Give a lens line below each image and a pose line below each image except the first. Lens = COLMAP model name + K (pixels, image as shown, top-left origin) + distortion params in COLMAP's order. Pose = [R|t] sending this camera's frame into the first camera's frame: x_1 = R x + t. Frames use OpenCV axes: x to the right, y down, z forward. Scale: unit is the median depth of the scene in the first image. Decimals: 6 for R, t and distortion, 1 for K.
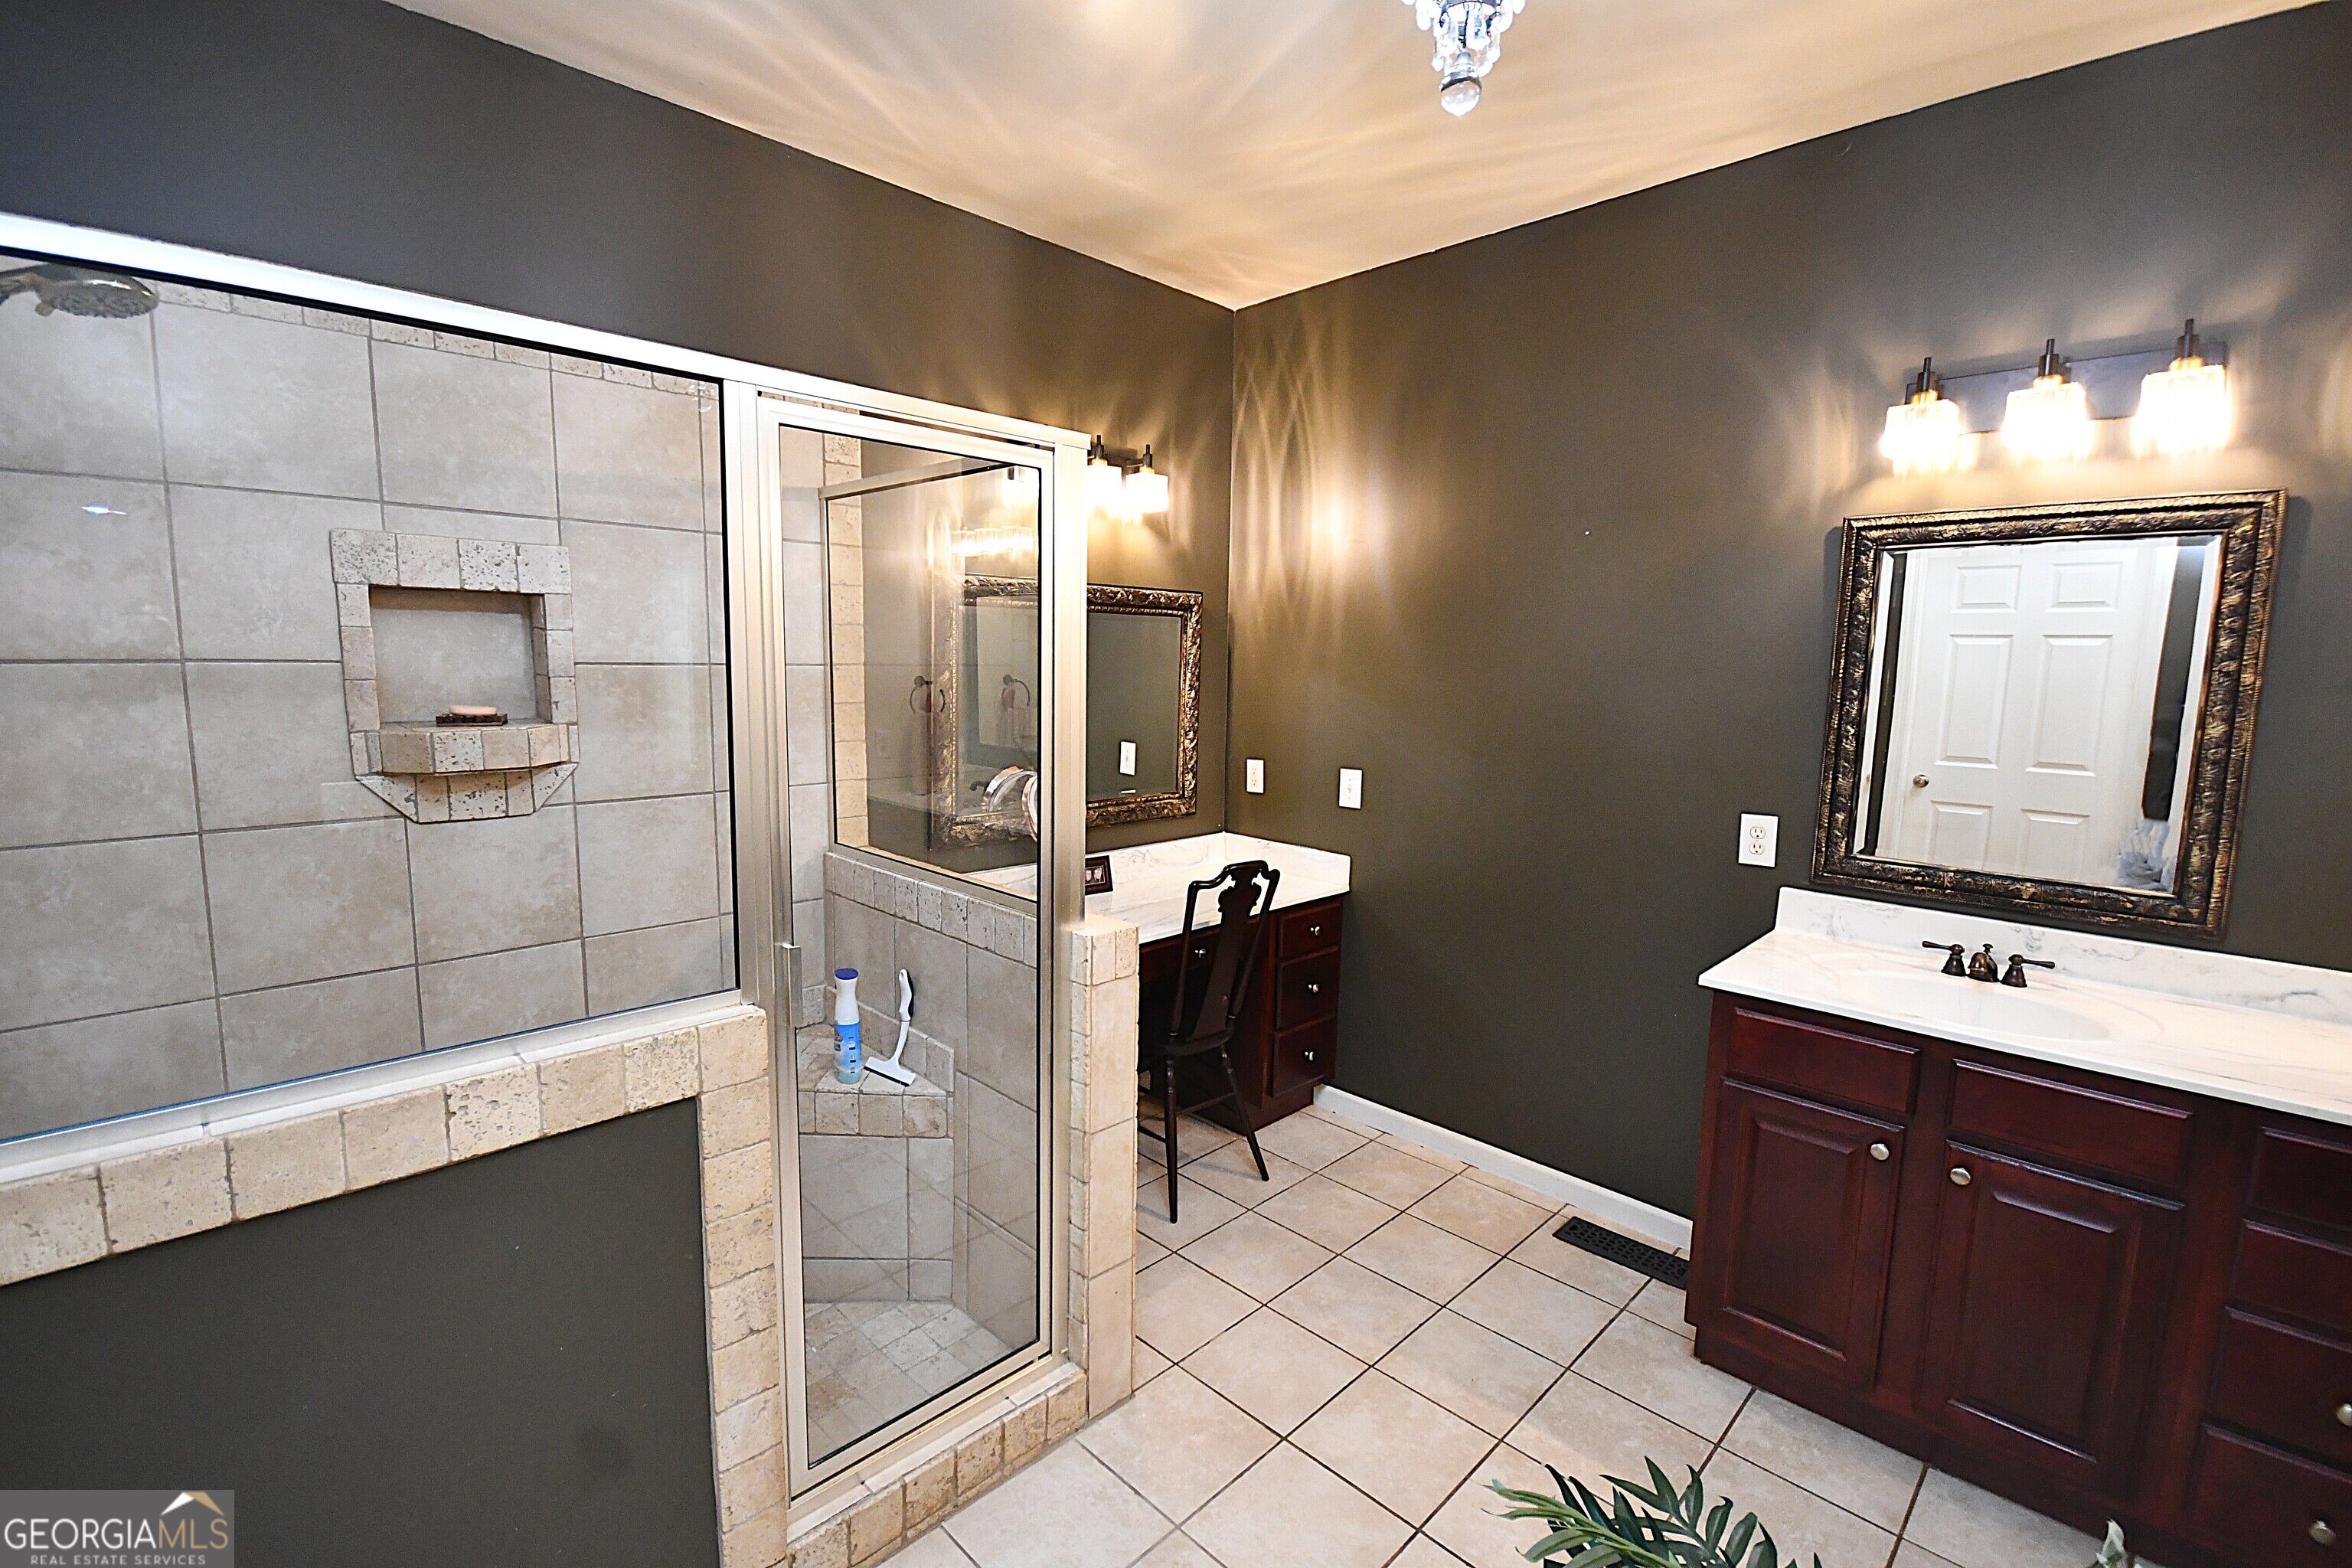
lens RADIAL K [[1034.3, 0, 1167.3], [0, 1034.3, 785.8], [0, 0, 1]] dist [0.001808, -0.005843]
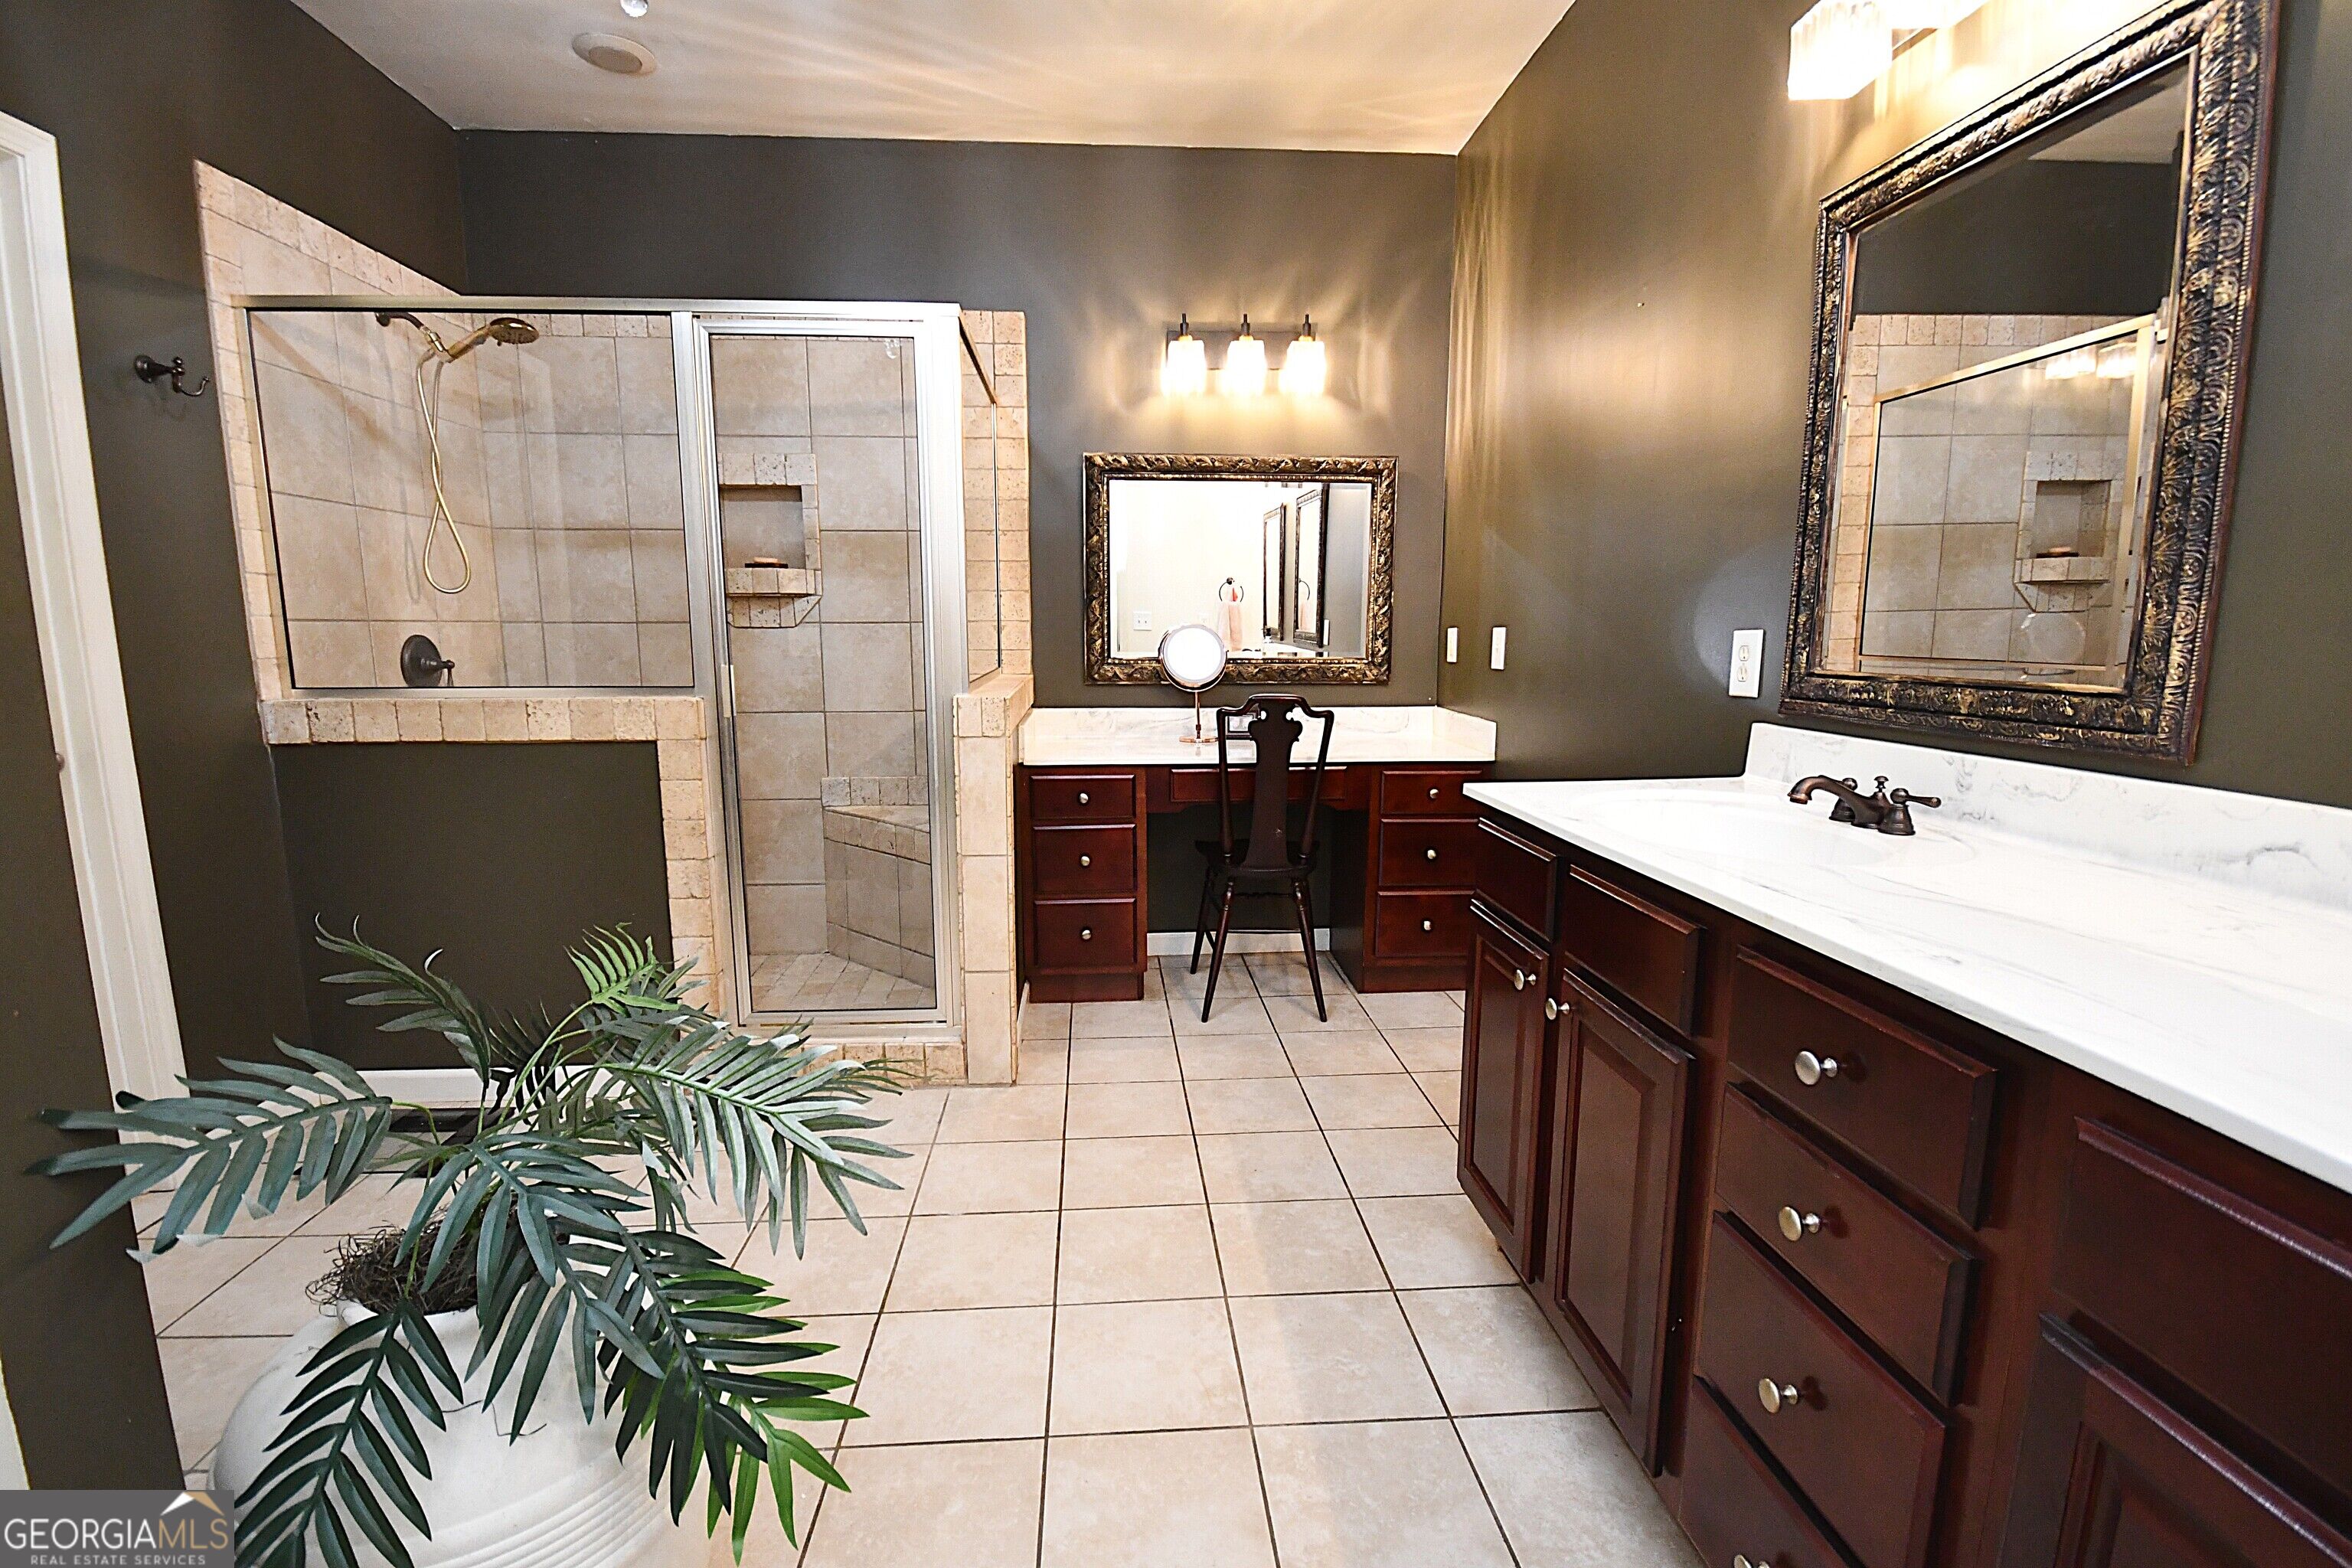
lens RADIAL K [[1034.3, 0, 1154.5], [0, 1034.3, 781.6], [0, 0, 1]] dist [0.001808, -0.005843]
pose [[0.755112, 0.081124, -0.650557, 0.874422], [-0.068521, 0.996646, 0.044748, 0.158463], [0.652005, 0.010787, 0.758138, 0.163263]]
